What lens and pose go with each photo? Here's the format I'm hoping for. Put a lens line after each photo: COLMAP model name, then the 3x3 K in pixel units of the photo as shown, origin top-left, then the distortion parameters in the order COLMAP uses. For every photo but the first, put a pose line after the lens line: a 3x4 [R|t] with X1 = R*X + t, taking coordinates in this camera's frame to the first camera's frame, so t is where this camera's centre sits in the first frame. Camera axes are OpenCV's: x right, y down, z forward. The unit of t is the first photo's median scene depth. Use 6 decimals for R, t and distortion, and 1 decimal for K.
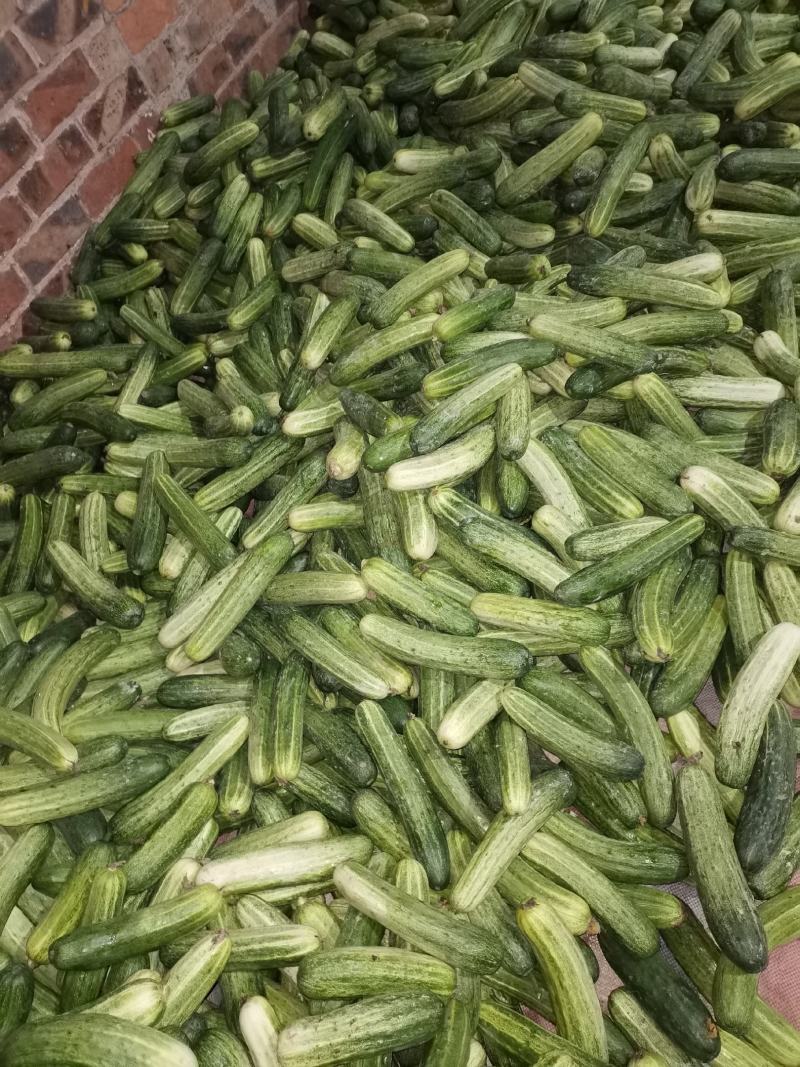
lens RADIAL K [[765.7, 0, 400.0], [0, 765.7, 533.5], [0, 0, 1]] dist [0.001996, -0.000079]
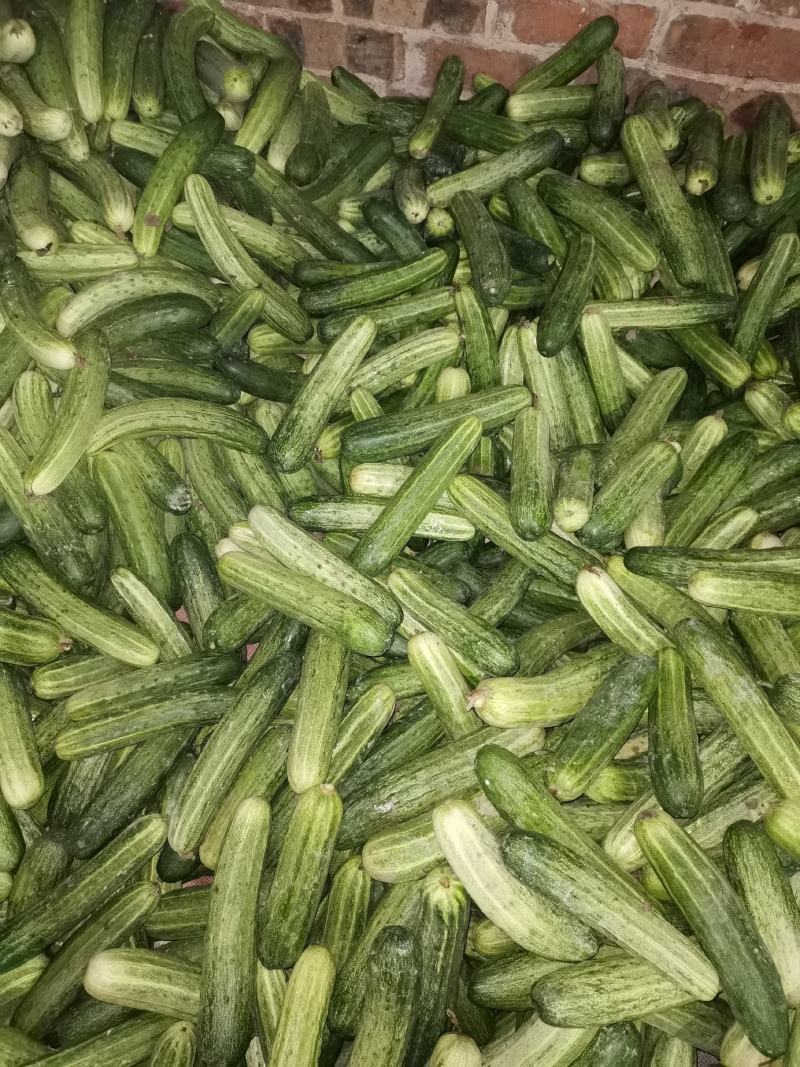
lens RADIAL K [[765.7, 0, 400.0], [0, 765.7, 533.5], [0, 0, 1]] dist [0.001996, -0.000079]
pose [[0.224026, 0.964302, -0.141187, -0.129113], [-0.833675, 0.264647, 0.484715, -0.341534], [0.504776, 0.009115, 0.863202, 0.353745]]
